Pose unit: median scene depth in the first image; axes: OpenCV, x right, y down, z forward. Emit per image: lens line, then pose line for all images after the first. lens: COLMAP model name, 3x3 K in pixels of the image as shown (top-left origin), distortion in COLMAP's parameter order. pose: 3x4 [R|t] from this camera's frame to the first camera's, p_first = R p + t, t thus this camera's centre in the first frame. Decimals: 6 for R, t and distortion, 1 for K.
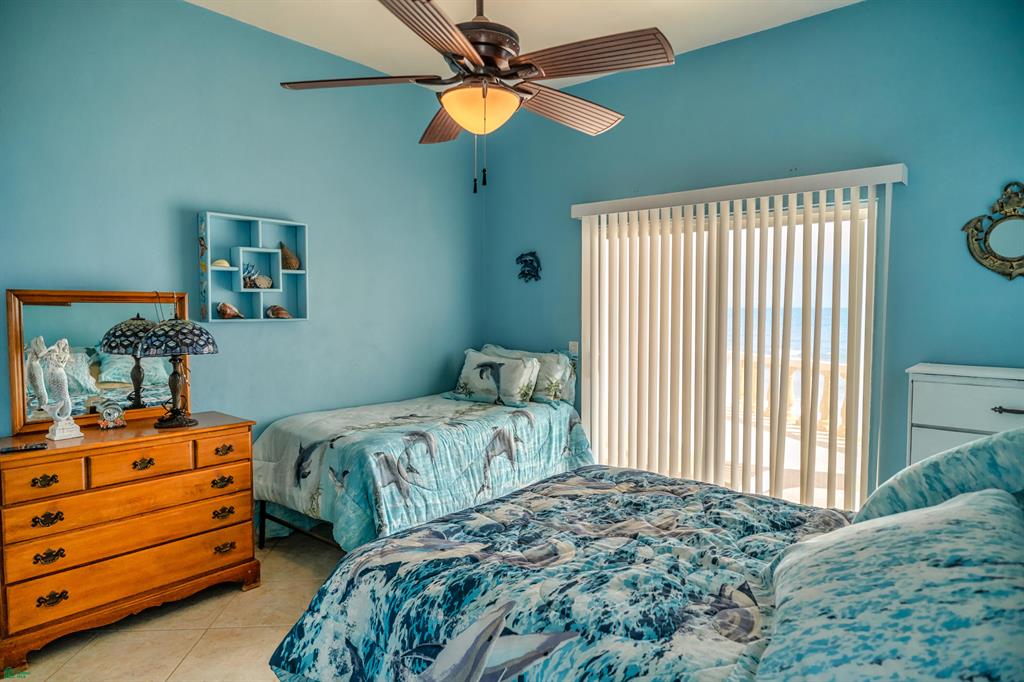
lens RADIAL K [[610.3, 0, 510.1], [0, 610.3, 338.8], [0, 0, 1]] dist [-0.014371, -0.000141]
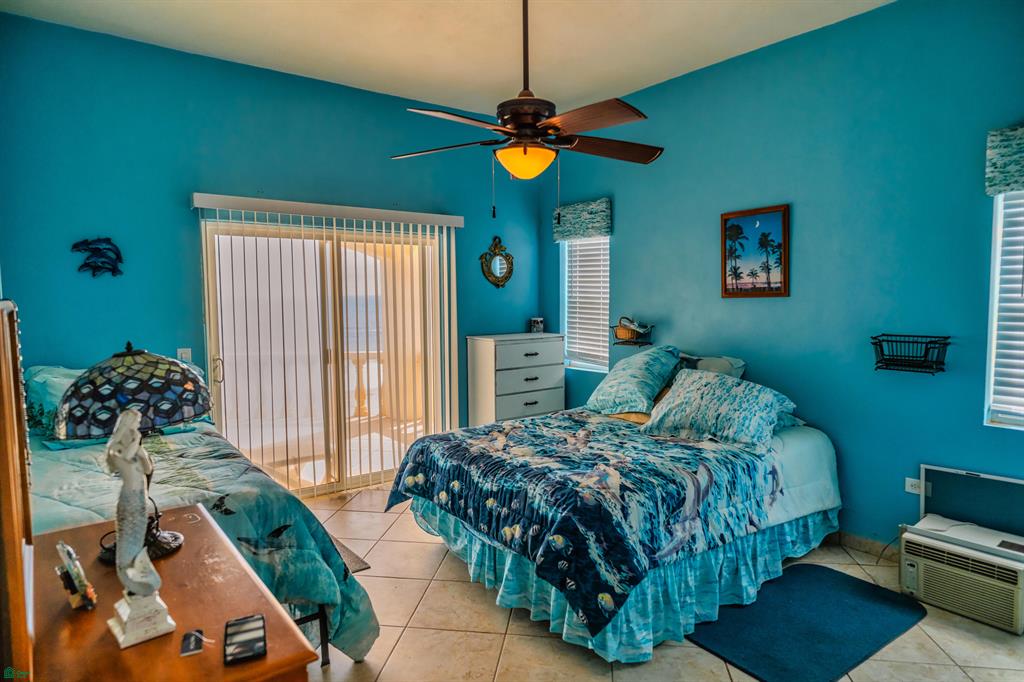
lens RADIAL K [[610.3, 0, 510.1], [0, 610.3, 338.8], [0, 0, 1]] dist [-0.014371, -0.000141]
pose [[0.194298, -0.075323, 0.978046, -1.374517], [0.055579, 0.996291, 0.065687, -0.083599], [-0.979367, 0.041597, 0.197764, 0.786972]]
